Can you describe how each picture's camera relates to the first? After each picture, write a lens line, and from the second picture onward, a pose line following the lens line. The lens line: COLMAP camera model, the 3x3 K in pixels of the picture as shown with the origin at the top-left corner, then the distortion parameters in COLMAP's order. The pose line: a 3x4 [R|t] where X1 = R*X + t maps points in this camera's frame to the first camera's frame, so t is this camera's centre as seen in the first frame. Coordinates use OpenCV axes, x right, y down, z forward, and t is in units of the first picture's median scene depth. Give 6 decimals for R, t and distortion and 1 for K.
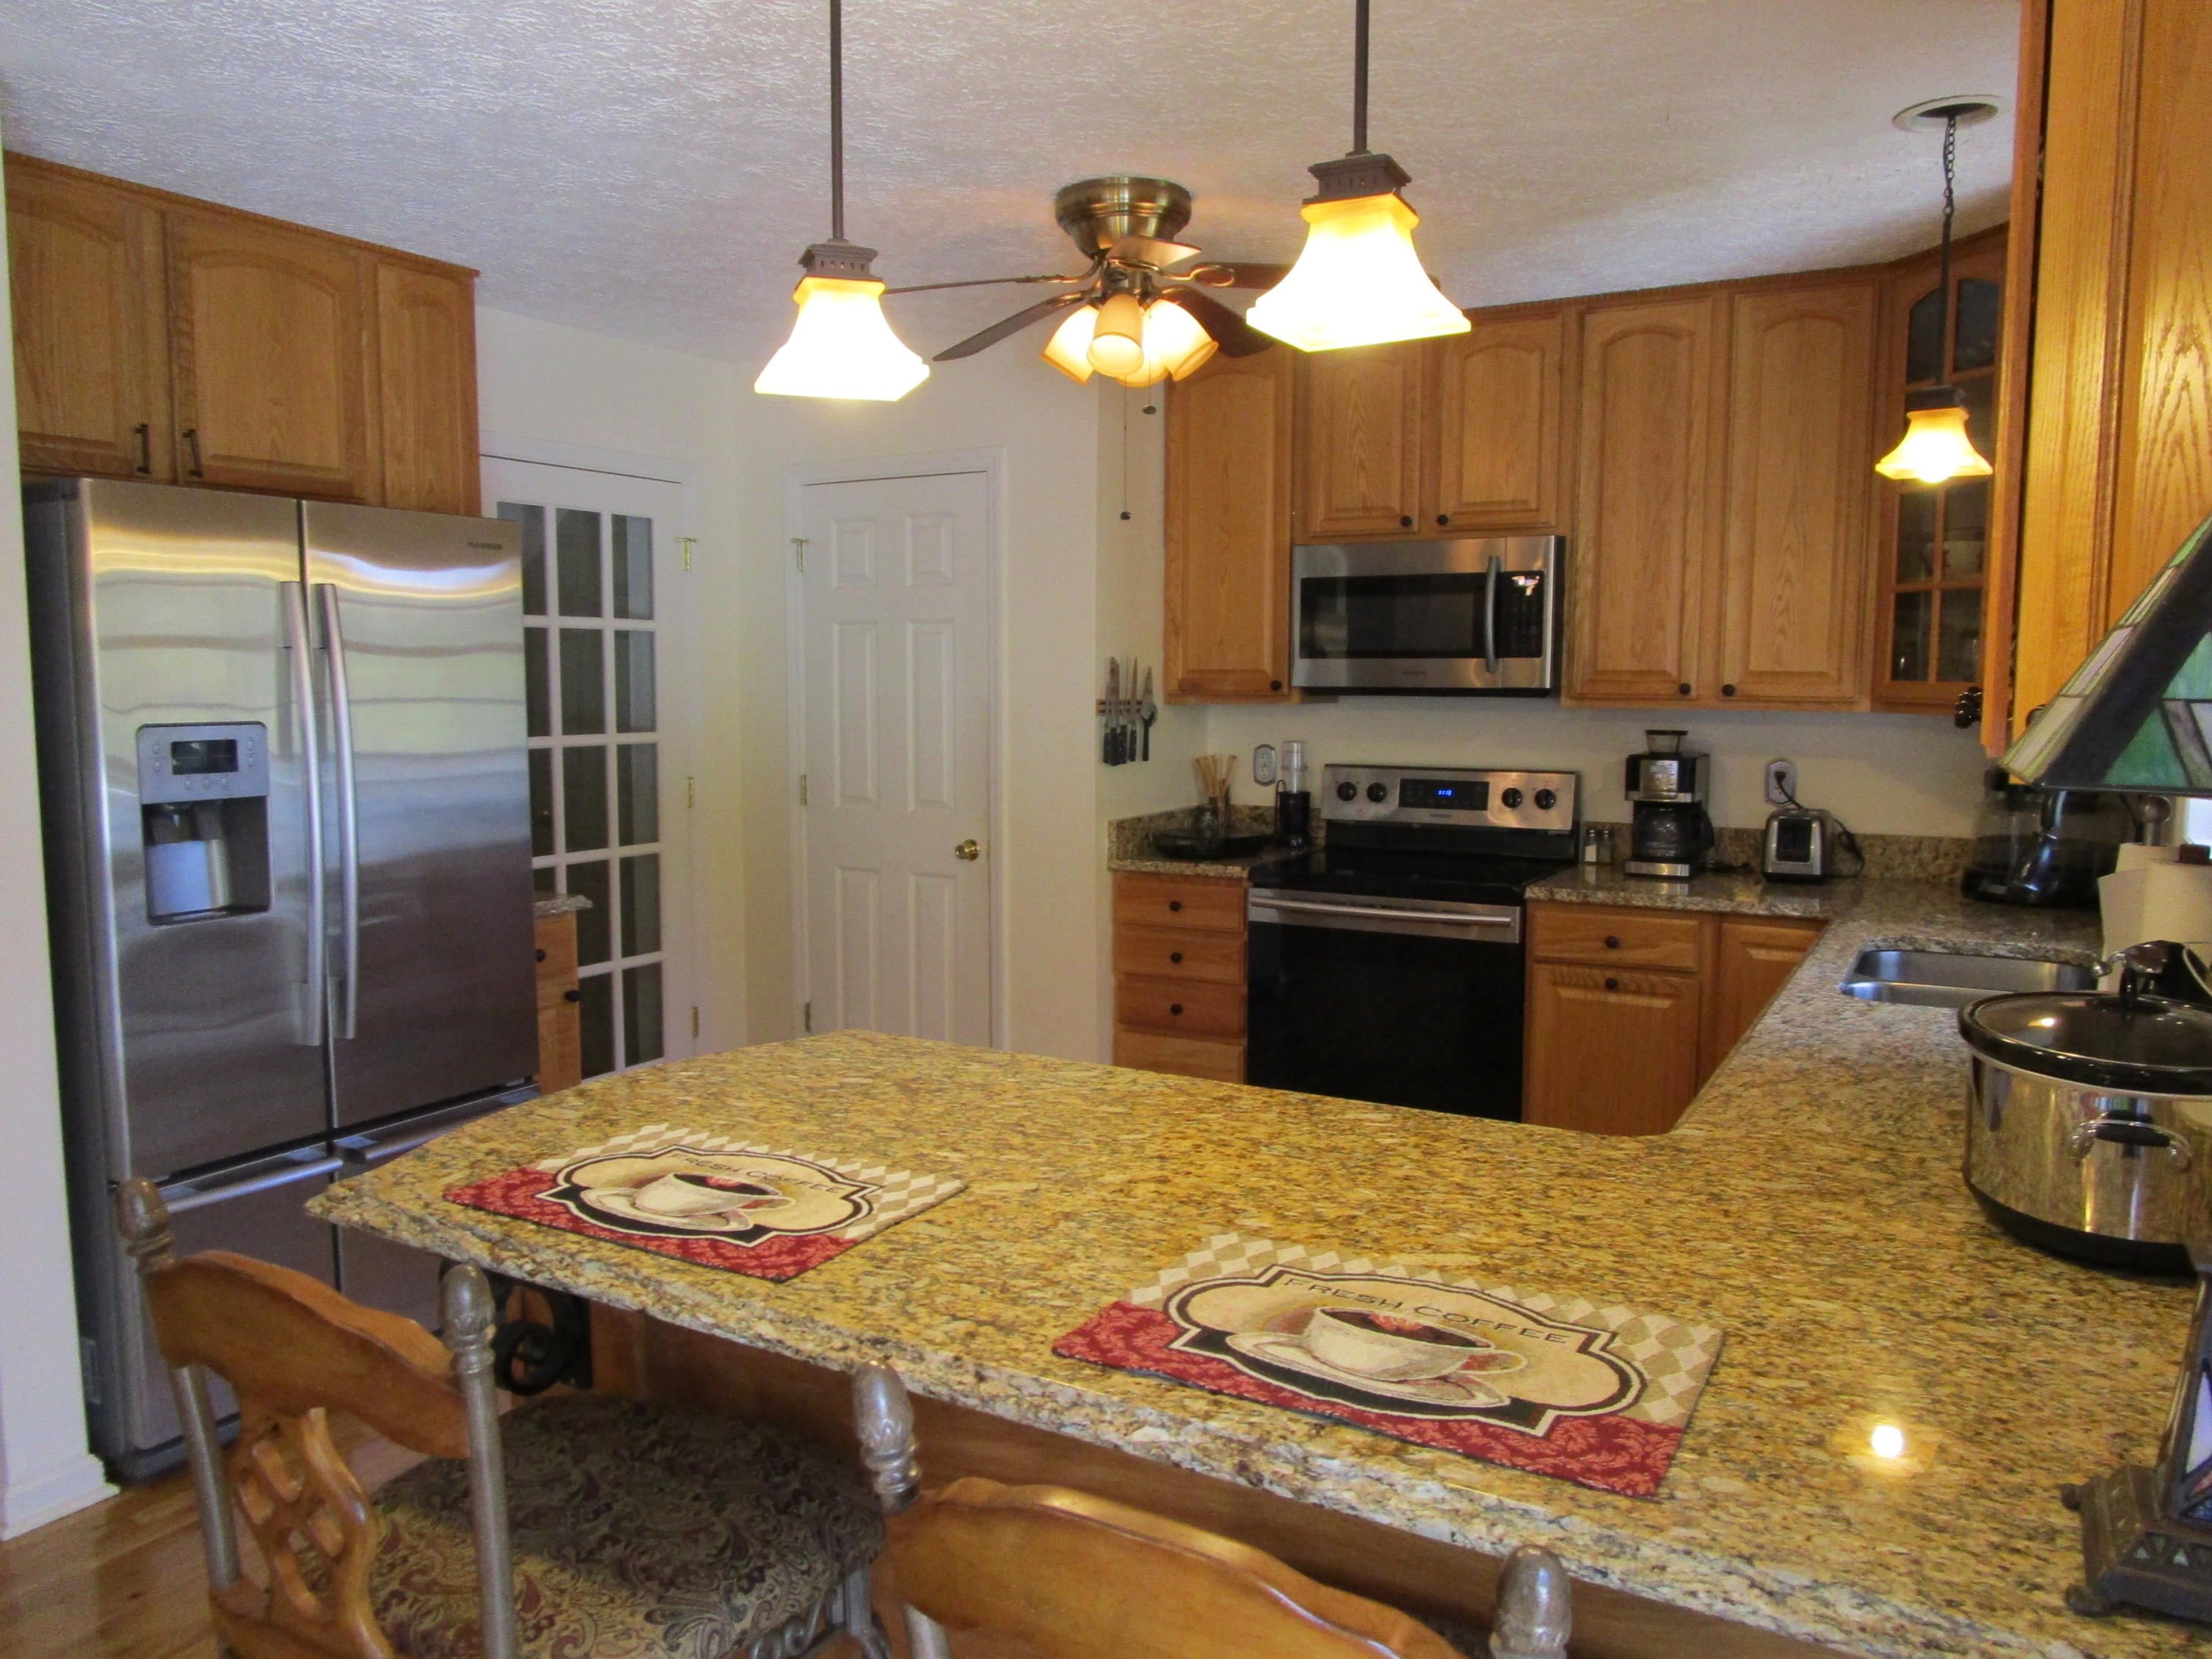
lens RADIAL K [[1573.0, 0, 1106.0], [0, 1573.0, 829.5], [0, 0, 1]] dist [-0.028881, 0.011422]
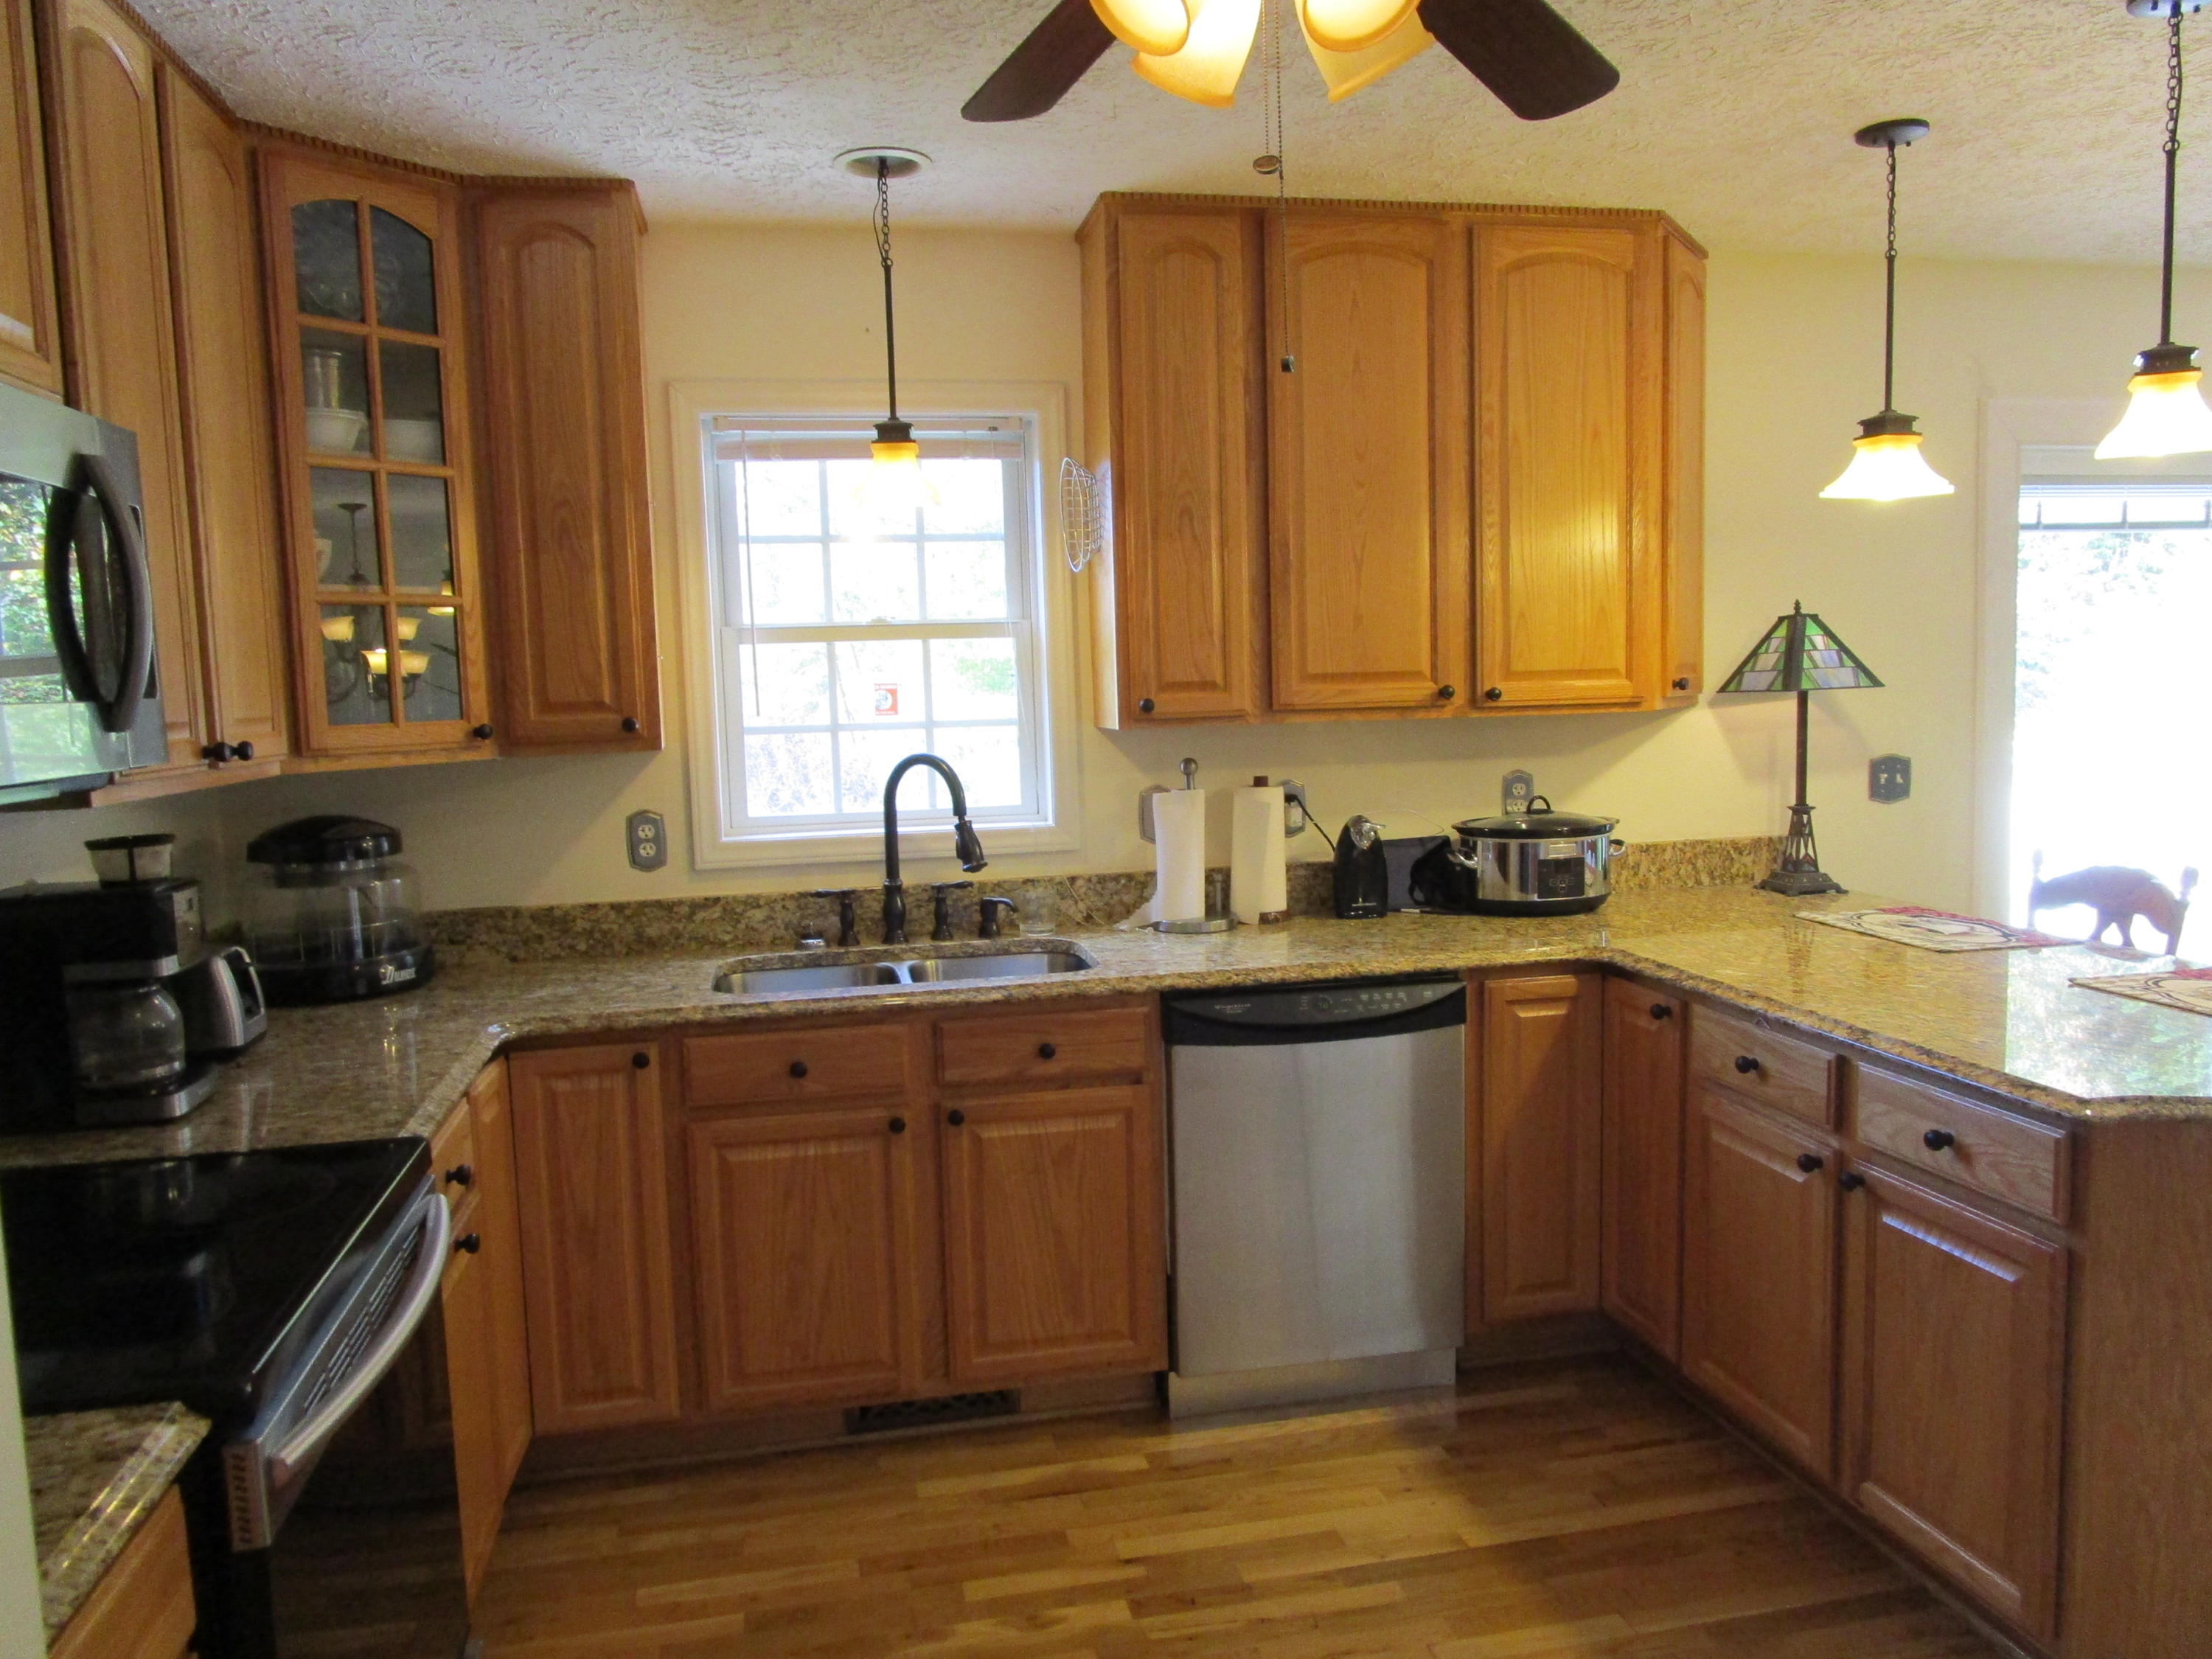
lens RADIAL K [[1573.0, 0, 1106.0], [0, 1573.0, 829.5], [0, 0, 1]] dist [-0.028881, 0.011422]
pose [[-0.653935, -0.058195, 0.754310, -0.515238], [0.106829, 0.979944, 0.168216, -0.241448], [-0.748971, 0.190584, -0.634603, 2.211607]]
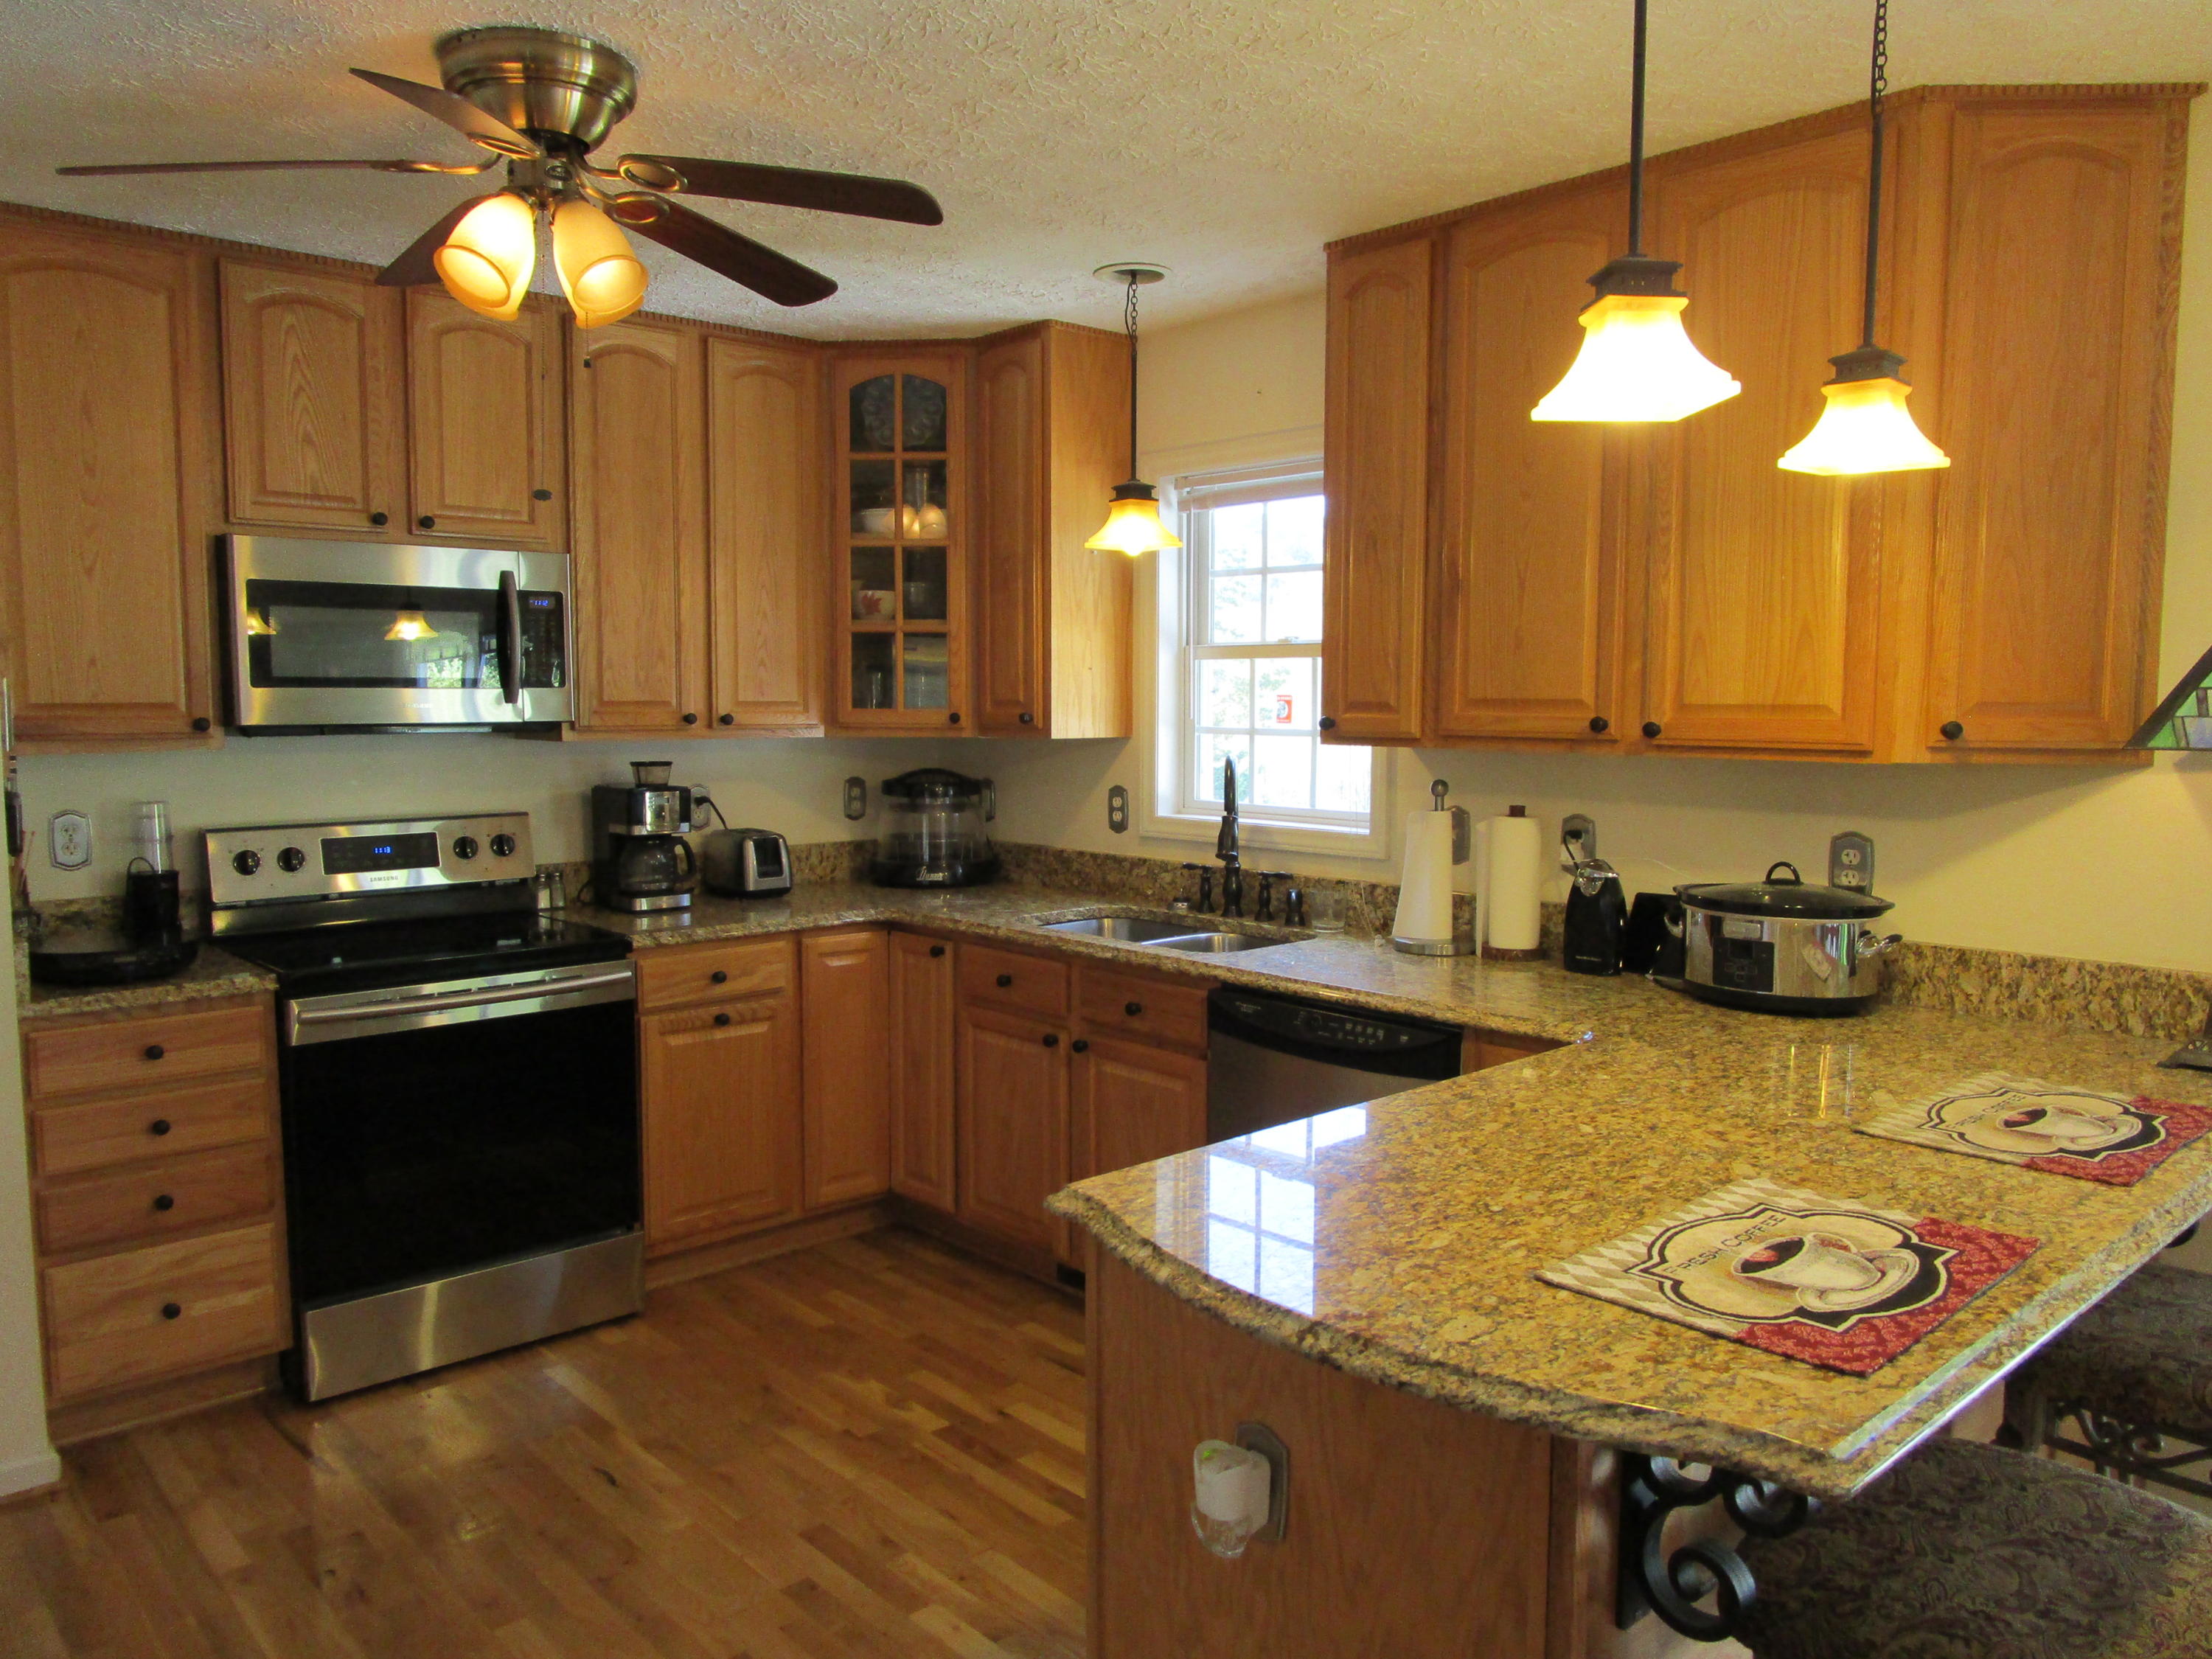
lens RADIAL K [[1573.0, 0, 1106.0], [0, 1573.0, 829.5], [0, 0, 1]] dist [-0.028881, 0.011422]
pose [[0.313188, -0.081756, 0.946166, -1.002960], [0.097278, 0.993809, 0.053673, -0.094373], [-0.944696, 0.075231, 0.319202, 0.861143]]
